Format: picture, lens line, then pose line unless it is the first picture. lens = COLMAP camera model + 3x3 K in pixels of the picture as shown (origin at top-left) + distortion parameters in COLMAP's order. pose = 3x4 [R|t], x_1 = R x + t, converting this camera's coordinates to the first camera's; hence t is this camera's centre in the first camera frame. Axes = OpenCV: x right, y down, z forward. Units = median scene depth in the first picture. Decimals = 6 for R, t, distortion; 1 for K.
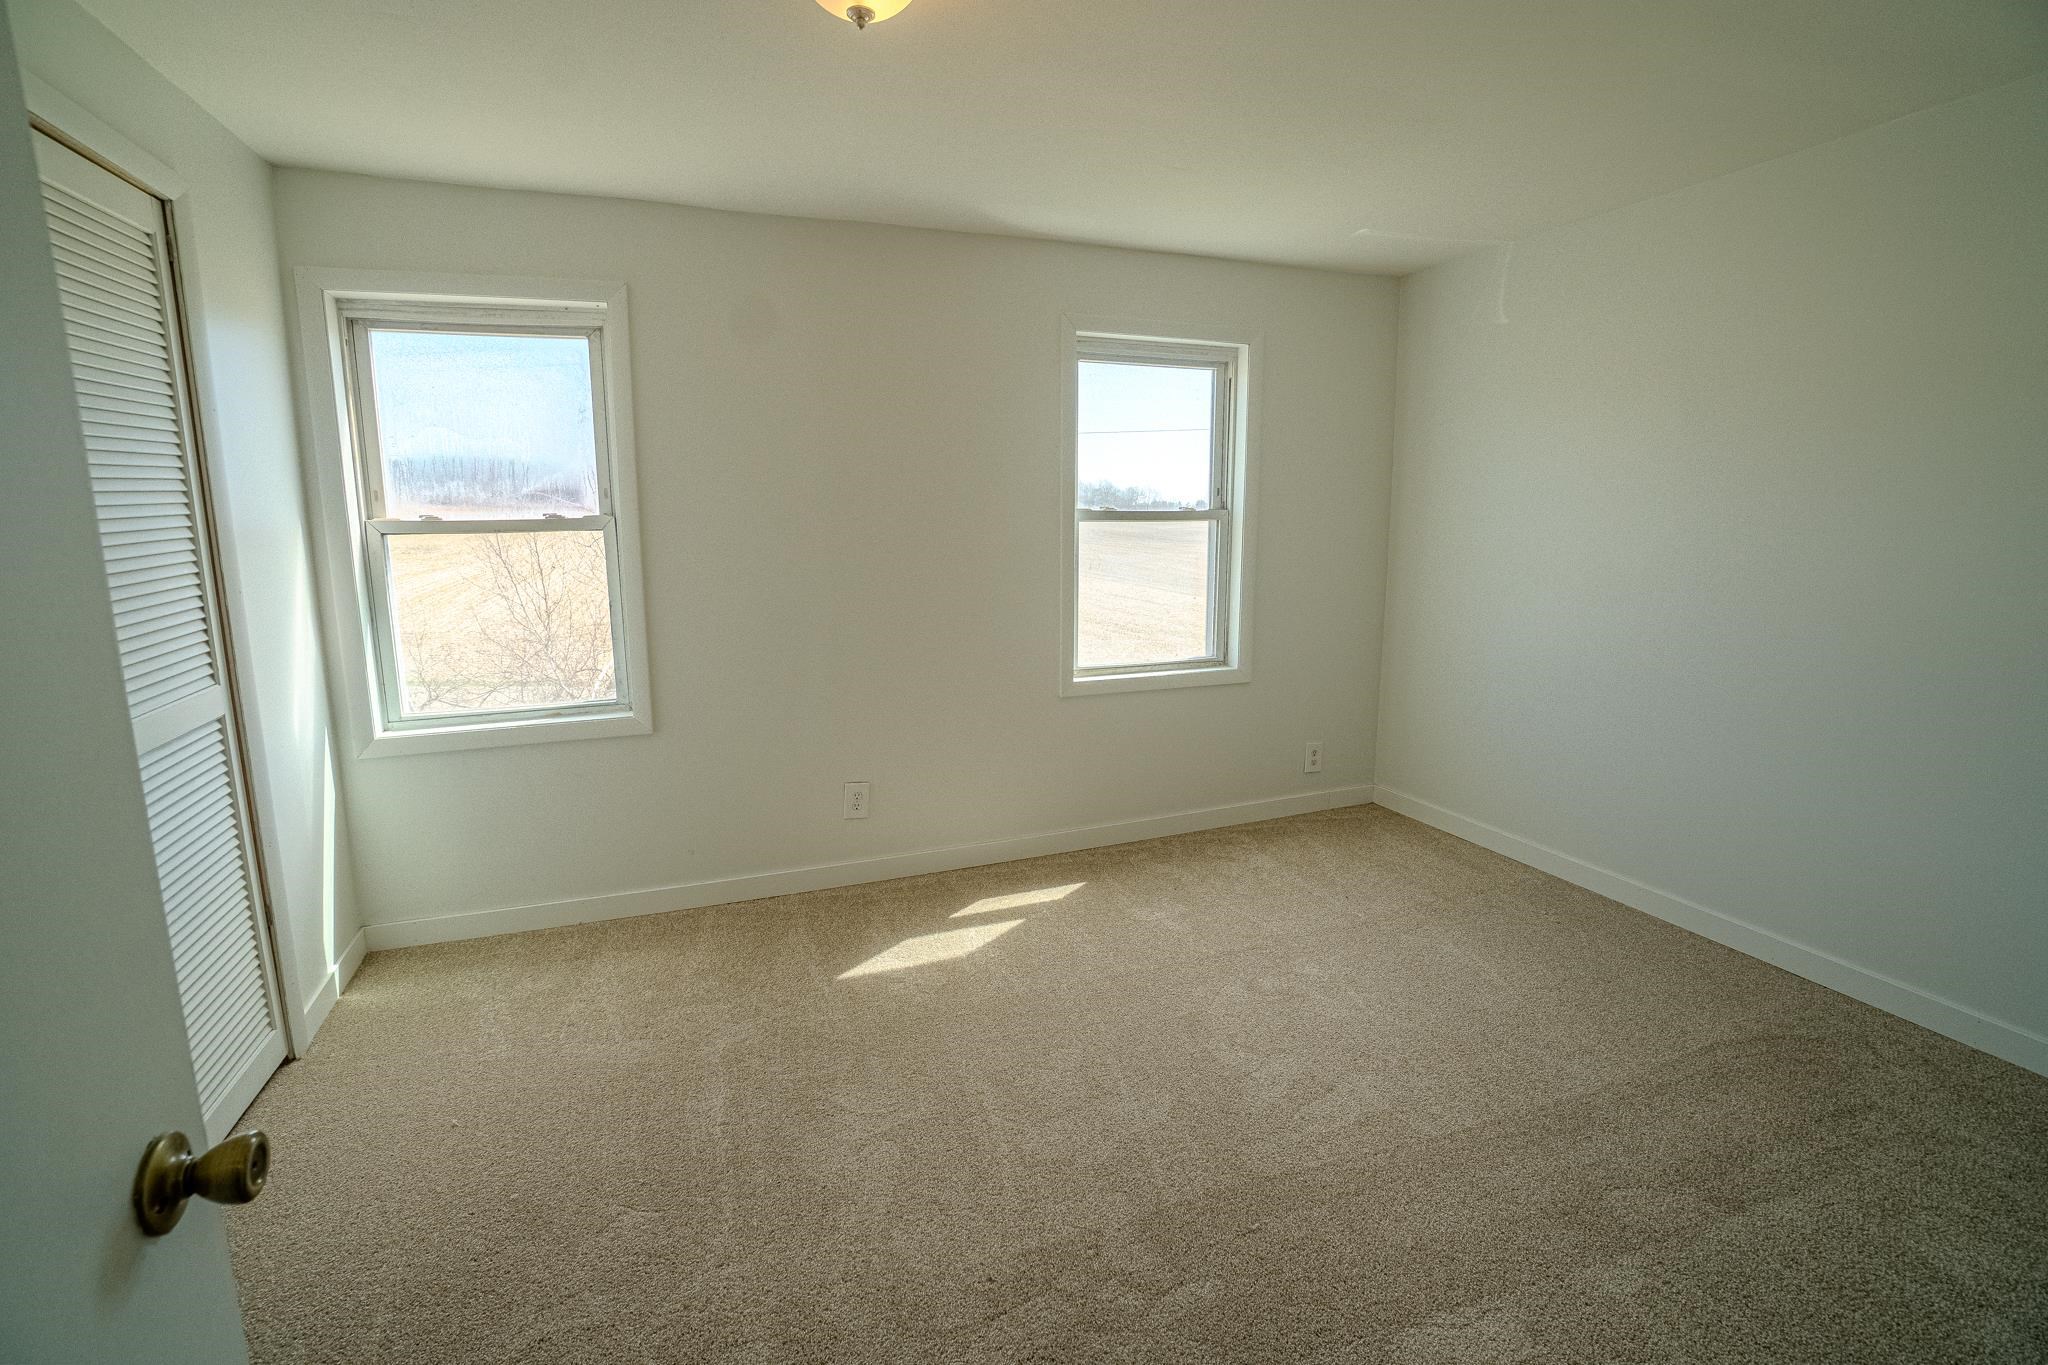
lens RADIAL K [[904.7, 0, 1007.5], [0, 904.7, 668.7], [0, 0, 1]] dist [-0.065319, 0.022210]
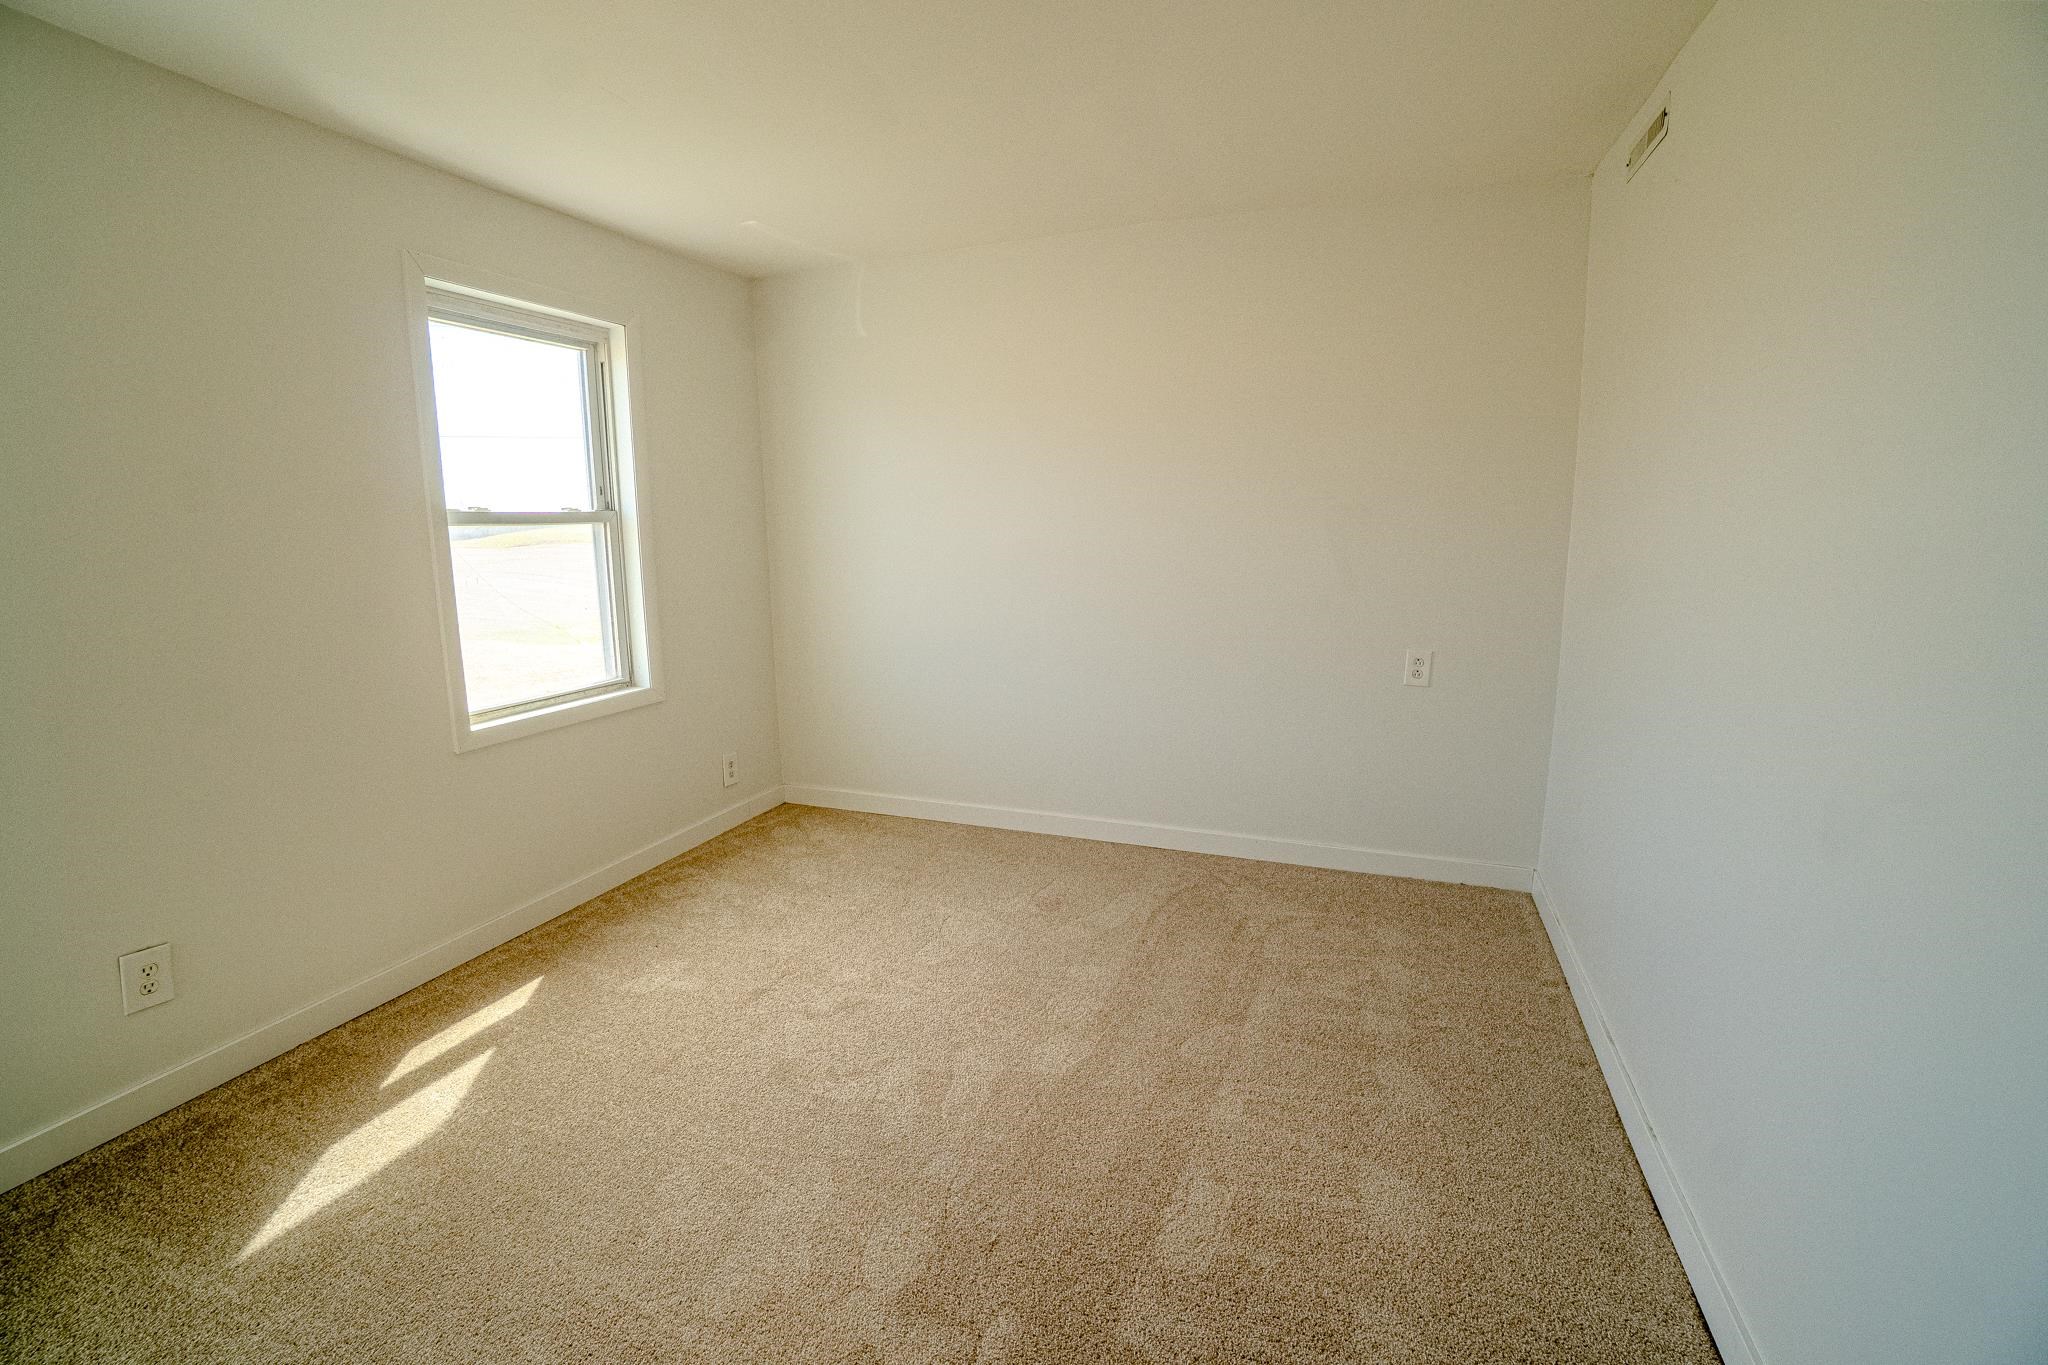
lens RADIAL K [[899.5, 0, 1002.2], [0, 899.5, 670.7], [0, 0, 1]] dist [-0.065205, 0.023282]
pose [[0.676826, -0.124464, 0.725545, -0.169869], [0.138121, 0.989570, 0.040909, -0.005045], [-0.723069, 0.072525, 0.686958, 0.155214]]
